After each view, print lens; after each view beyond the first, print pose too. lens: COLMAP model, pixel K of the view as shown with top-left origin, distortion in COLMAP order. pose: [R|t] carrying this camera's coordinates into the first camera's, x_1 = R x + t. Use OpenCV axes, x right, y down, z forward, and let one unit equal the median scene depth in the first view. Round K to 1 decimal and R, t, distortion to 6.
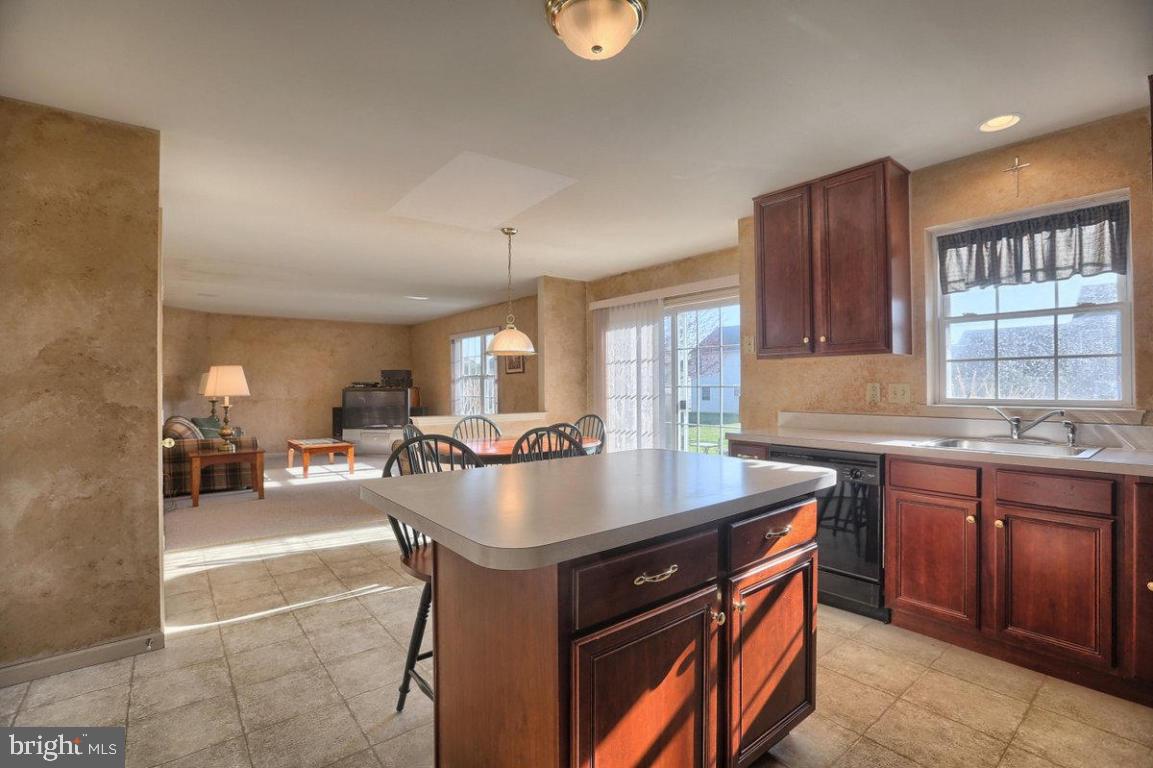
lens RADIAL K [[518.0, 0, 575.4], [0, 518.0, 385.5], [0, 0, 1]] dist [-0.035611, 0.000394]
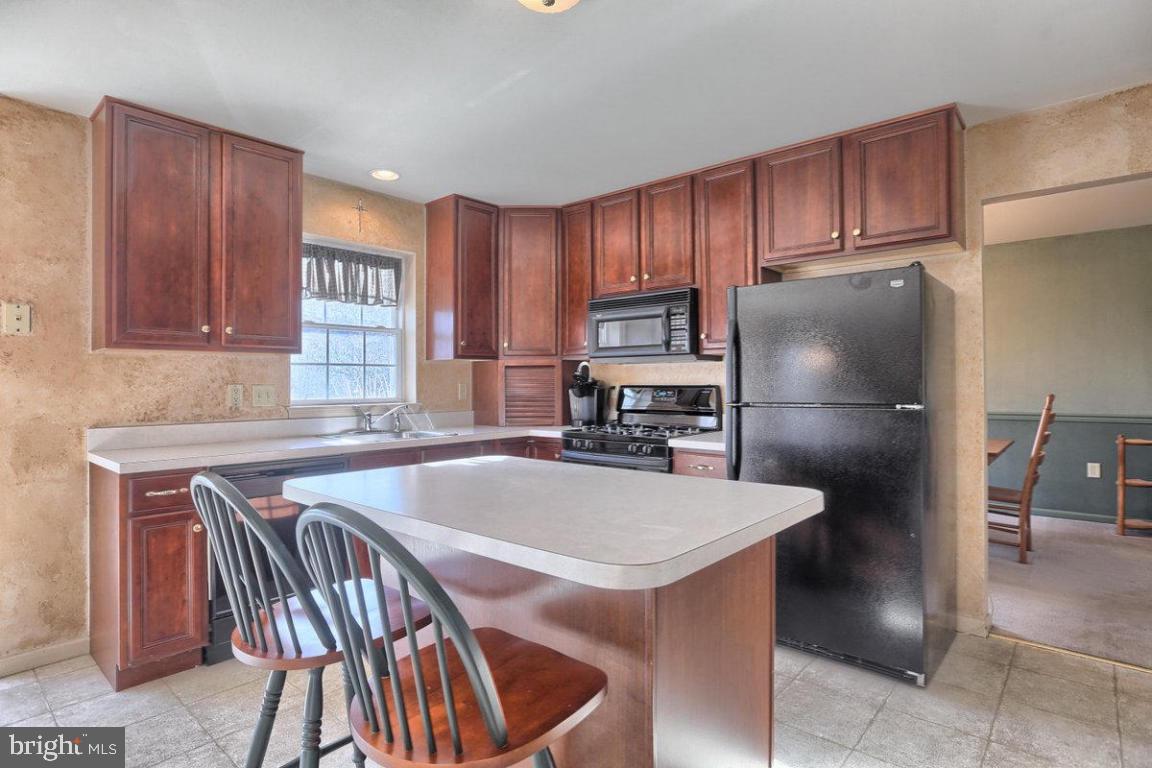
lens RADIAL K [[603.6, 0, 546.6], [0, 603.6, 377.9], [0, 0, 1]] dist [-0.021839, 0.000703]
pose [[-0.152859, 0.016551, 0.988109, -0.466319], [0.009180, 0.999840, -0.015327, 0.003415], [-0.988205, 0.006728, -0.152986, 0.575880]]
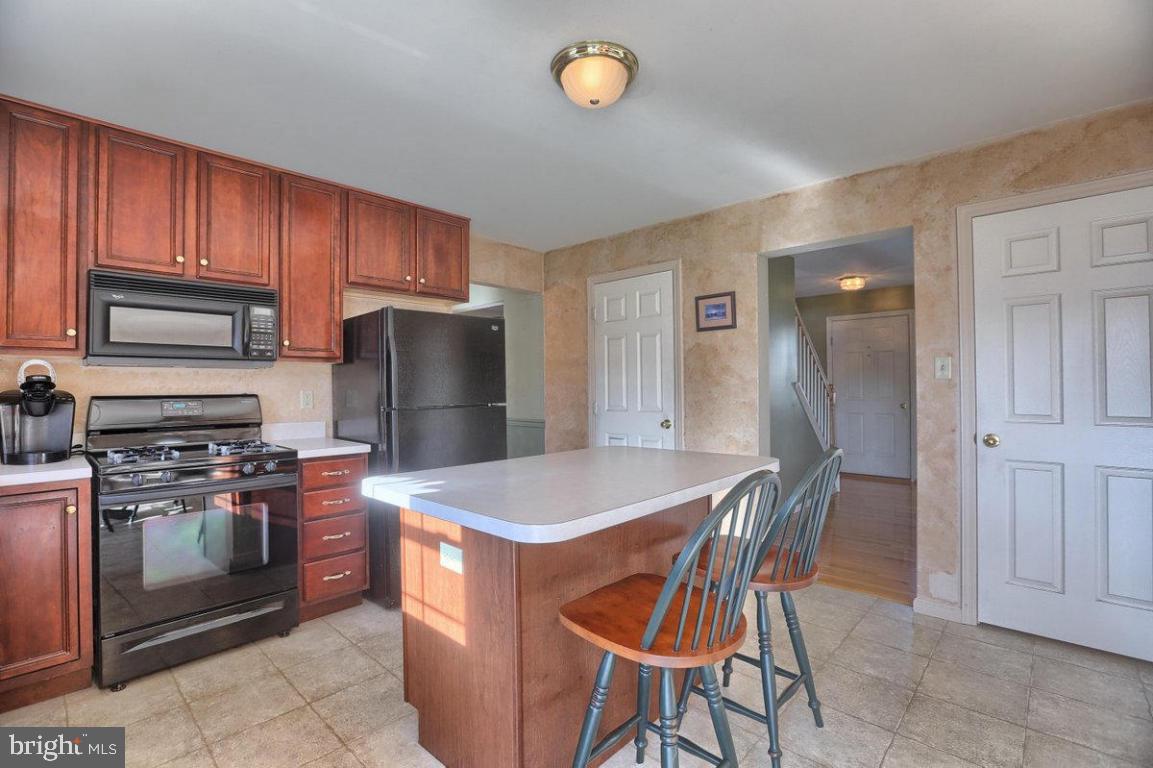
lens RADIAL K [[523.7, 0, 578.8], [0, 523.7, 379.9], [0, 0, 1]] dist [-0.049164, 0.014715]
pose [[-0.988505, 0.014239, -0.150515, 0.130702], [0.015903, 0.999825, -0.009854, -0.003935], [0.150349, -0.012134, -0.988559, 1.039217]]
